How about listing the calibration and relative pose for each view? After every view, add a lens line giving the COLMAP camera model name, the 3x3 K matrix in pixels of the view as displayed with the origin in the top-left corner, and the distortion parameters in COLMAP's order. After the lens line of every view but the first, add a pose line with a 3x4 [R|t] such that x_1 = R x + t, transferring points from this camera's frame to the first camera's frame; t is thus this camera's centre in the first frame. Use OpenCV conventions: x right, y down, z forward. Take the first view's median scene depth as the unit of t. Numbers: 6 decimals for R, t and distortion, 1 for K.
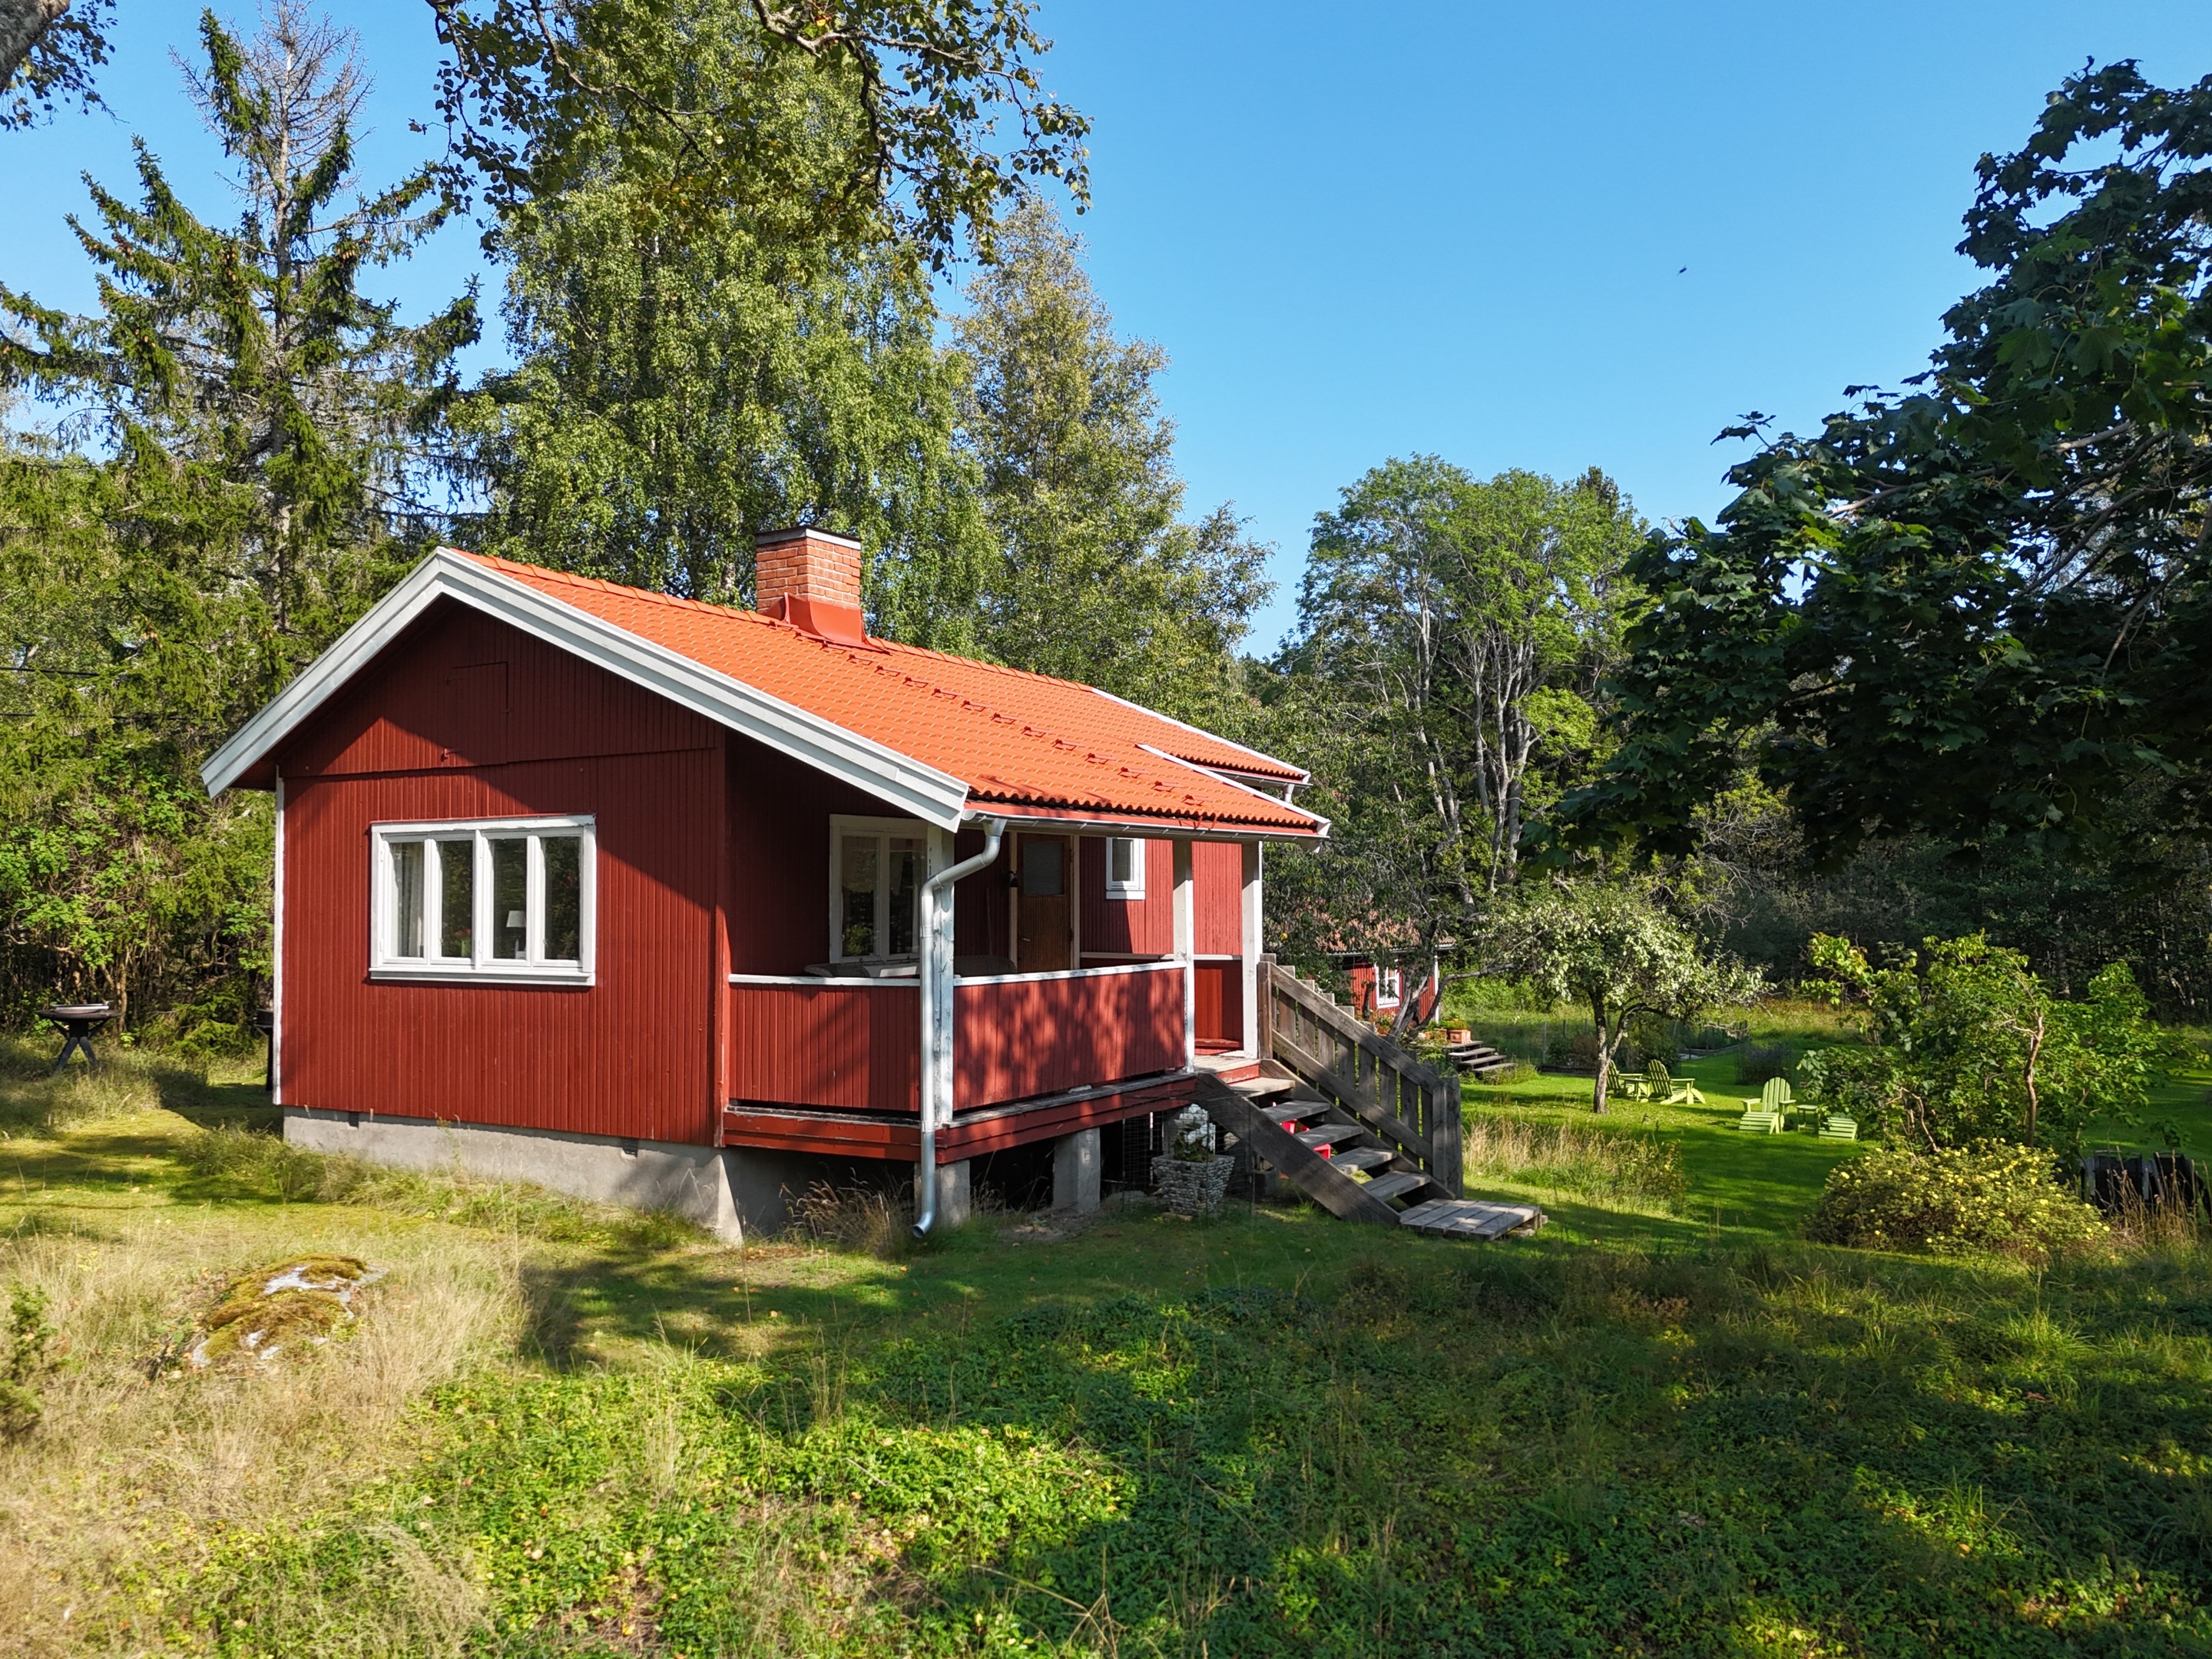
lens RADIAL K [[1647.1, 0, 1102.9], [0, 1647.1, 821.9], [0, 0, 1]] dist [0.096151, -0.045251]
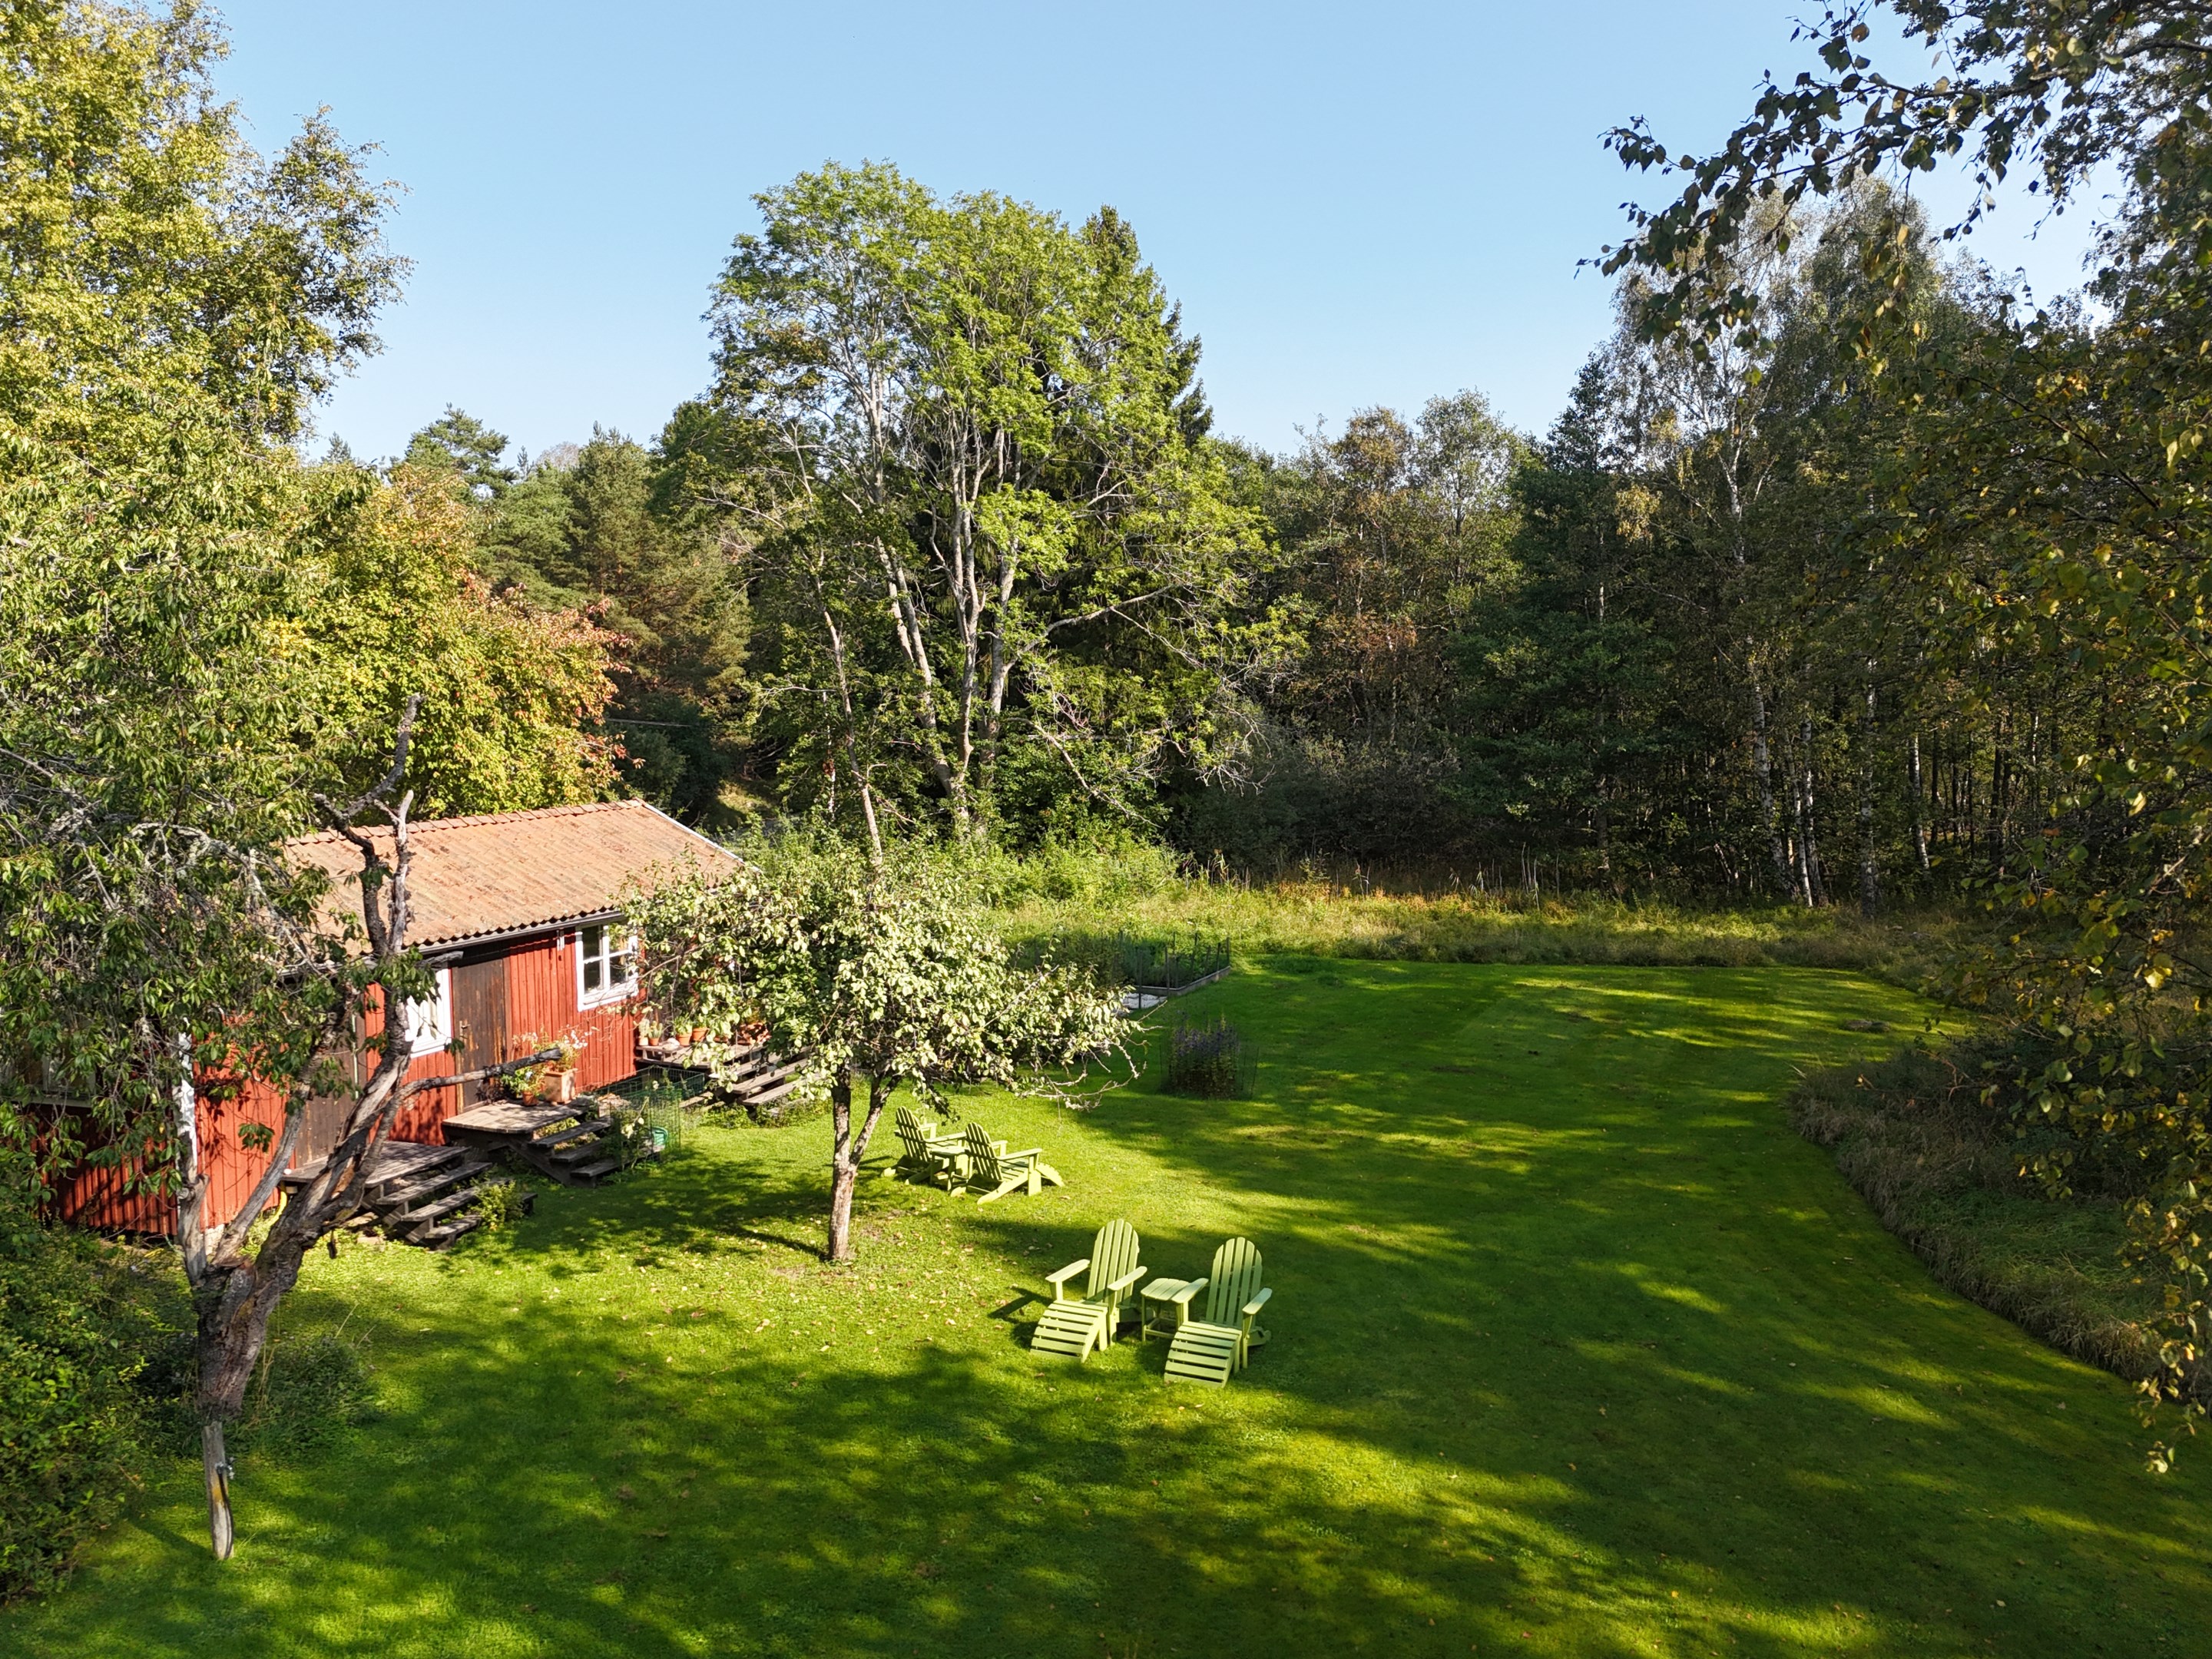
lens RADIAL K [[1647.1, 0, 1106.7], [0, 1647.1, 817.9], [0, 0, 1]] dist [0.096151, -0.045251]
pose [[0.974843, -0.016982, 0.222245, 0.542399], [-0.007958, 0.993806, 0.110845, -0.058243], [-0.222750, -0.109826, 0.968670, 0.964701]]
